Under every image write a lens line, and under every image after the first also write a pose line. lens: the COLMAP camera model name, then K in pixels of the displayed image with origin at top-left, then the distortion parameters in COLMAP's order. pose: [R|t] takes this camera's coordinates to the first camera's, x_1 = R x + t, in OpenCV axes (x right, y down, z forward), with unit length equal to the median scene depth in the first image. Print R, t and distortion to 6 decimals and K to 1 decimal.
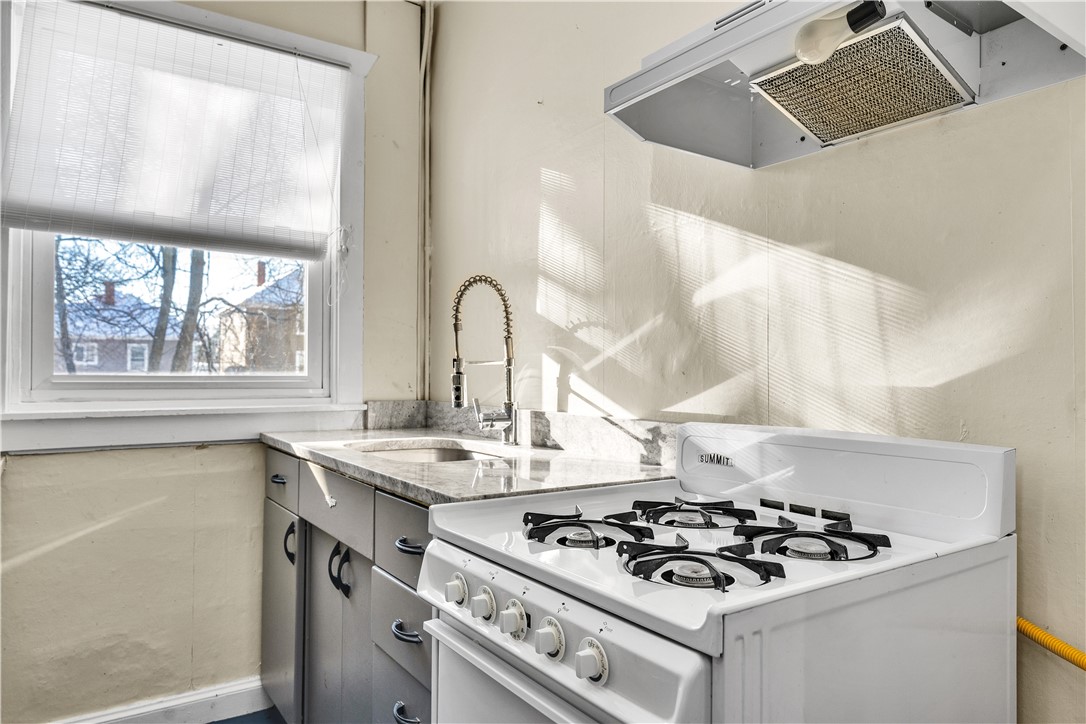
lens RADIAL K [[709.6, 0, 543.0], [0, 709.6, 362.0], [0, 0, 1]] dist [0.001210, -0.000896]
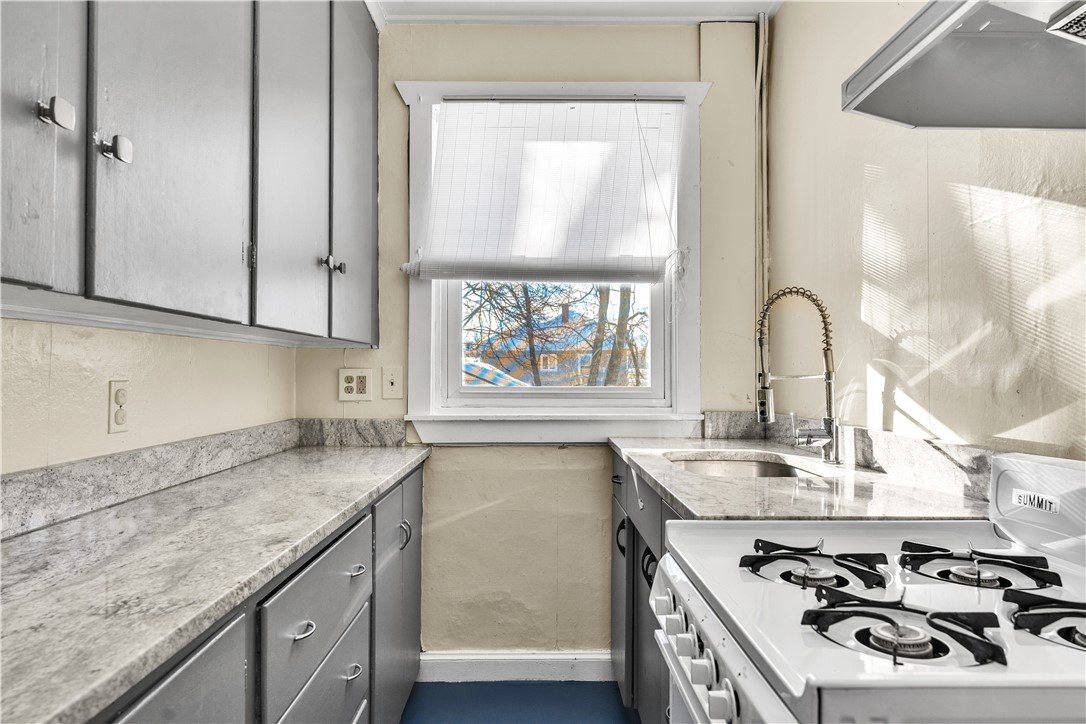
lens RADIAL K [[678.1, 0, 543.0], [0, 678.1, 362.0], [0, 0, 1]] dist [0.001088, -0.000151]
pose [[0.831465, -0.015460, -0.555361, 0.138264], [0.011855, 0.999879, -0.010085, -0.013407], [0.555450, 0.001801, 0.831548, 0.034782]]
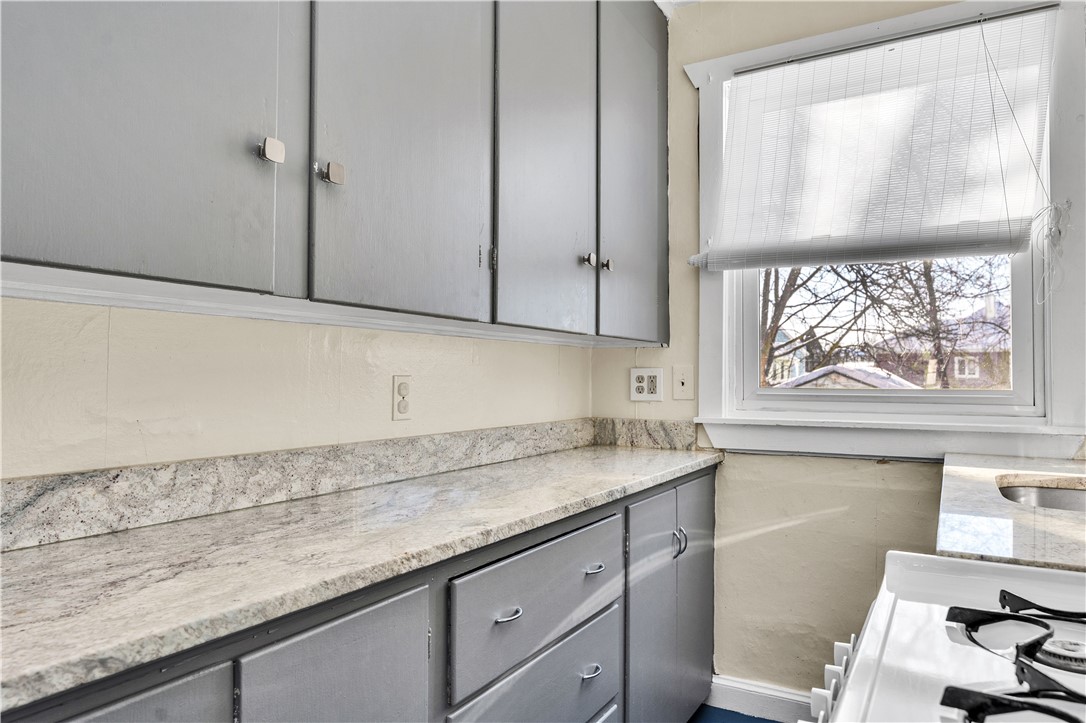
lens RADIAL K [[709.6, 0, 543.0], [0, 709.6, 361.5], [0, 0, 1]] dist [0.001210, -0.000896]
pose [[0.430096, -0.028846, -0.902322, 0.227023], [0.011491, 0.999583, -0.026478, 0.001605], [0.902710, 0.001020, 0.430248, 0.162547]]
